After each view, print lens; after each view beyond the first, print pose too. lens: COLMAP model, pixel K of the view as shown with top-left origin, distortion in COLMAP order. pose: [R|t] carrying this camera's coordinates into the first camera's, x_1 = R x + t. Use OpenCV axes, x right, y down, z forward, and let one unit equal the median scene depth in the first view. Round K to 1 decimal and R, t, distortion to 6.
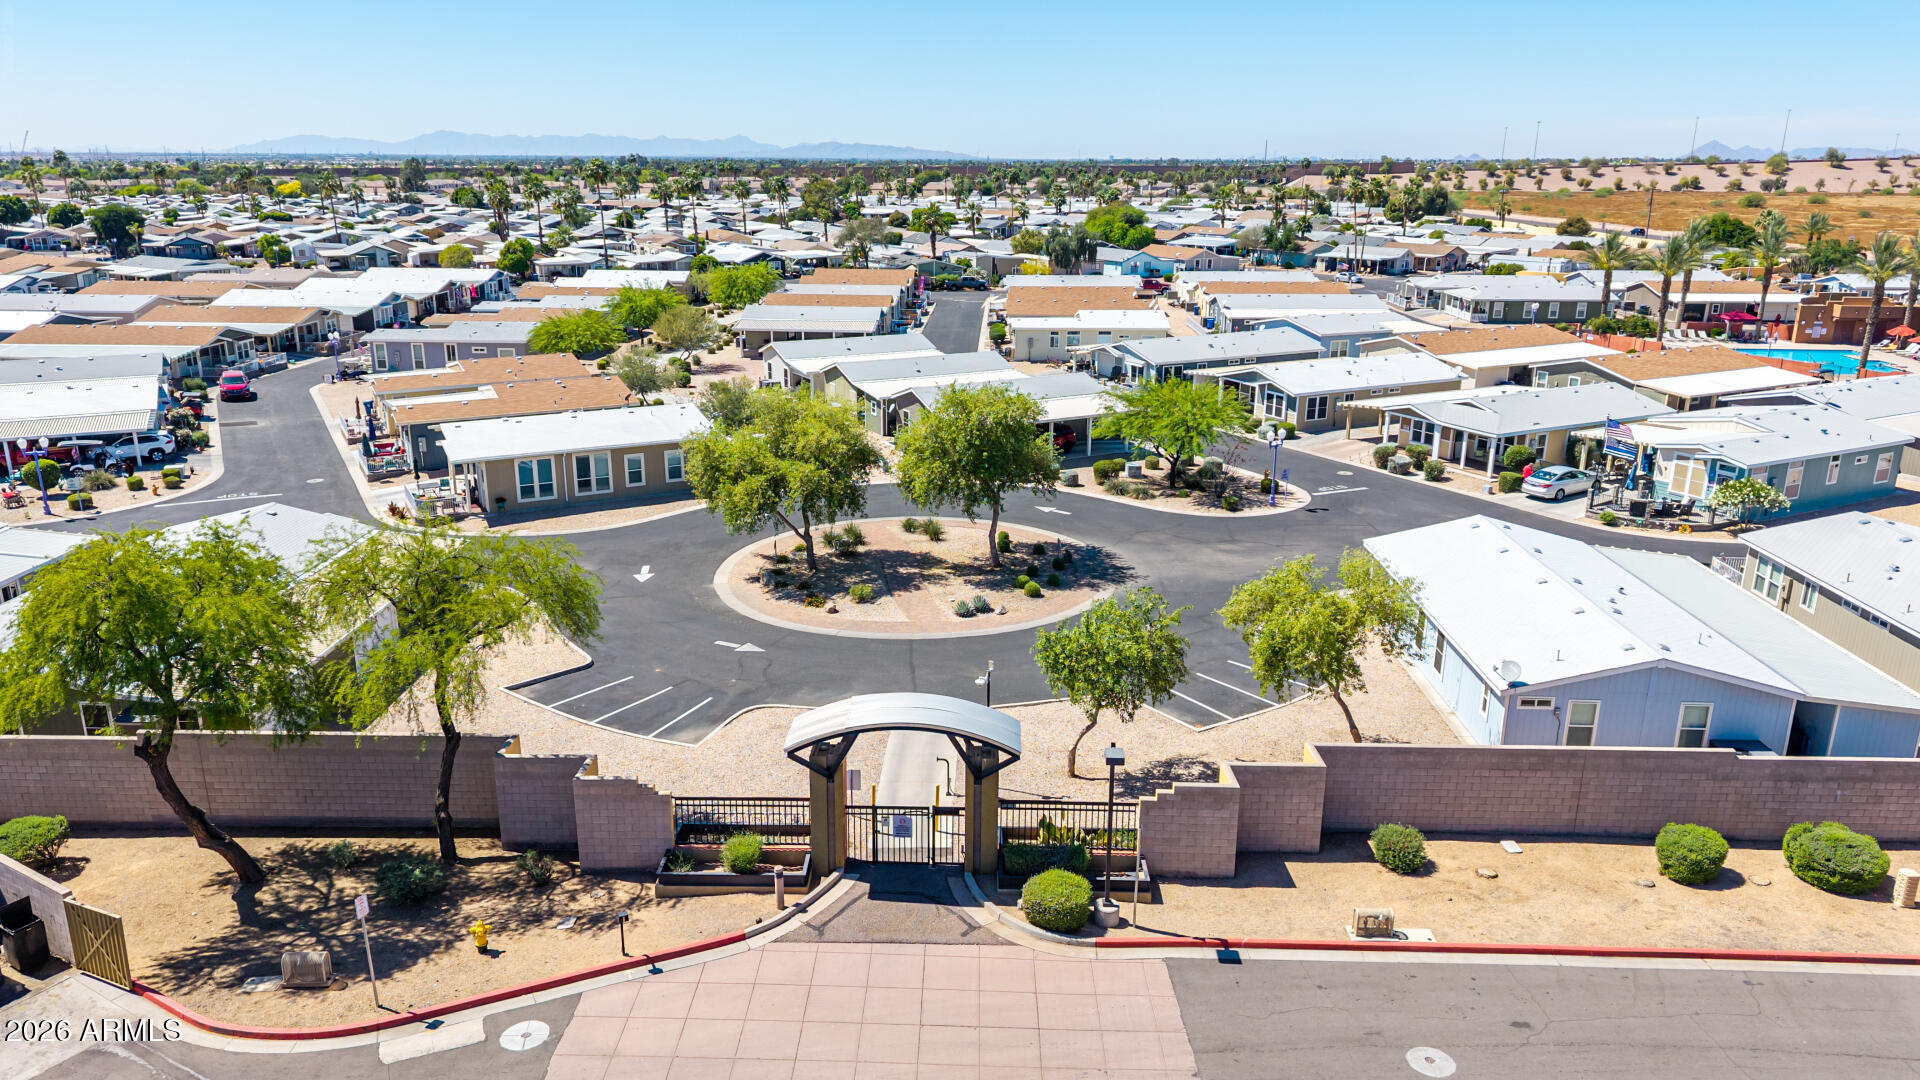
lens RADIAL K [[1282.3, 0, 962.0], [0, 1282.3, 539.9], [0, 0, 1]] dist [0.036984, -0.033712]
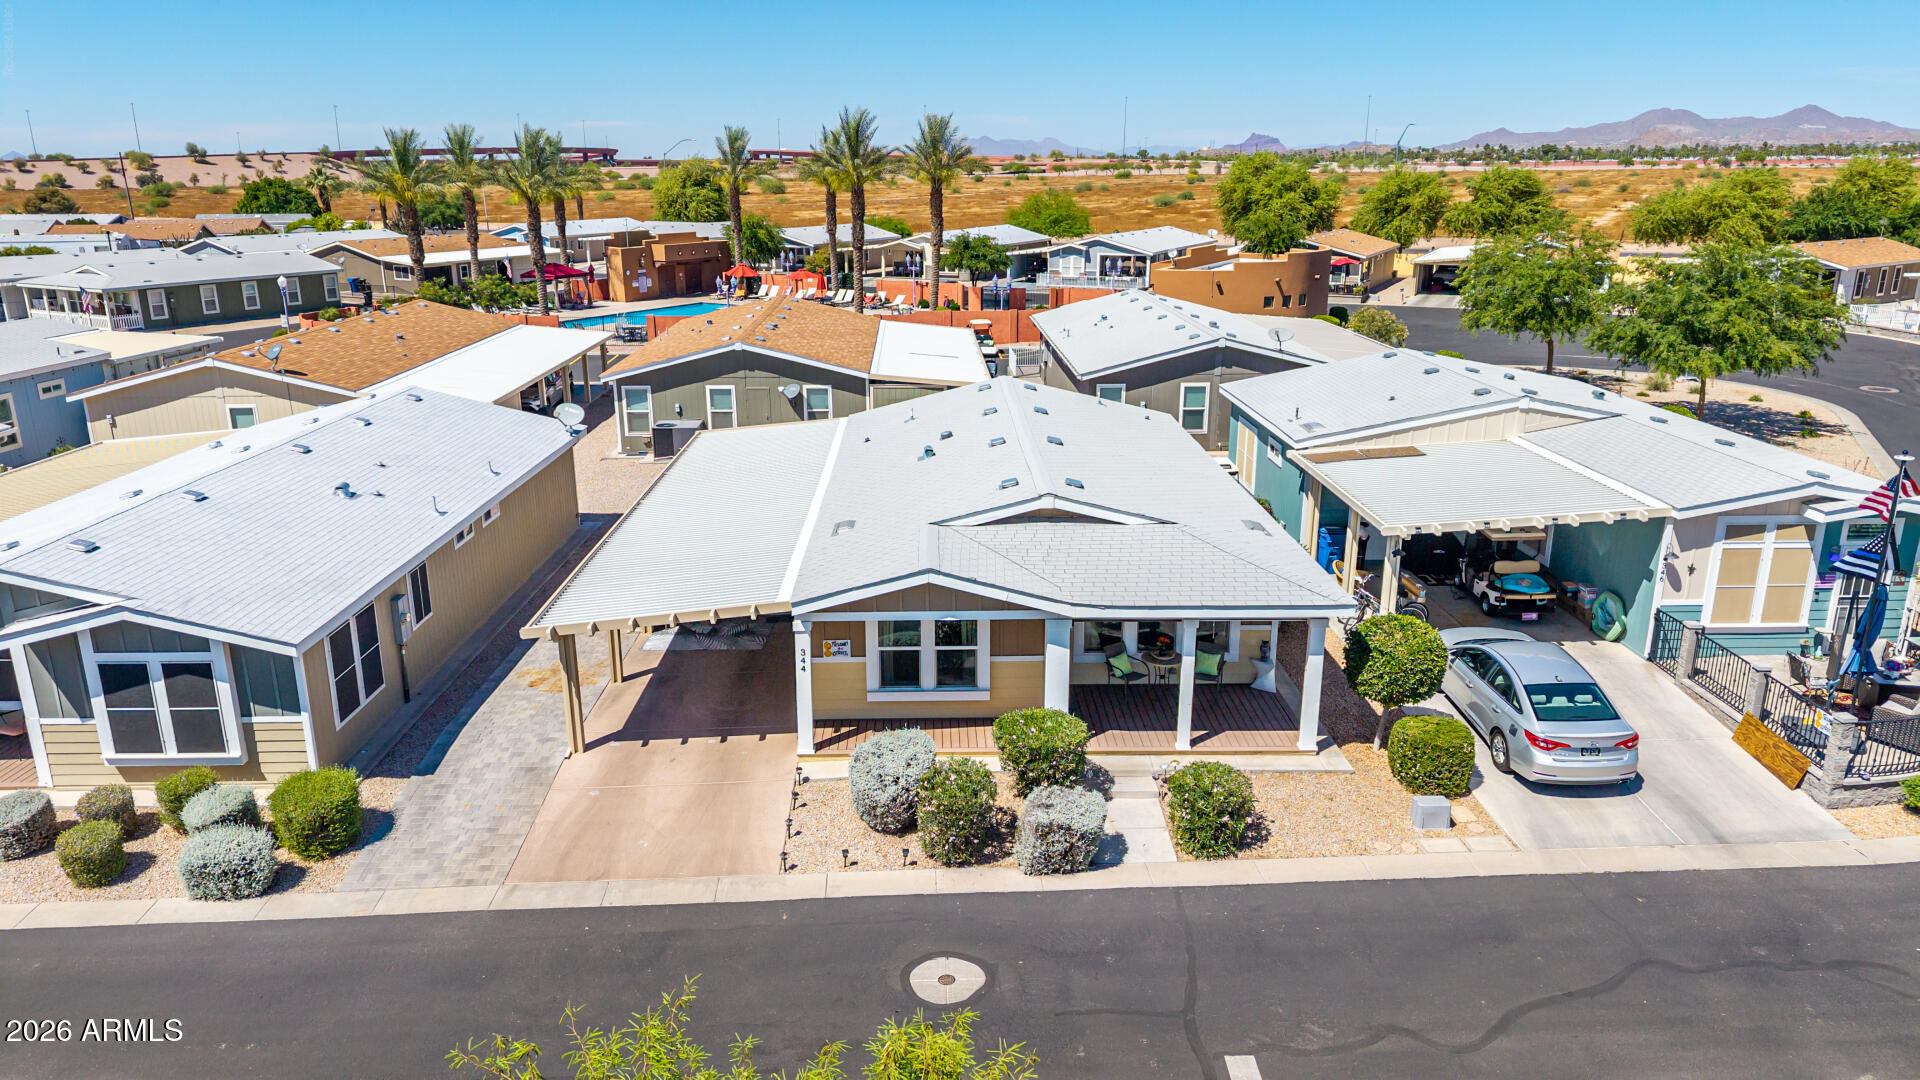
lens RADIAL K [[1282.3, 0, 958.5], [0, 1282.3, 535.0], [0, 0, 1]] dist [0.036984, -0.033712]
pose [[0.450887, -0.258879, 0.854215, 0.066191], [0.263506, 0.952968, 0.149719, -0.071076], [-0.852799, 0.157584, 0.497897, 0.417185]]
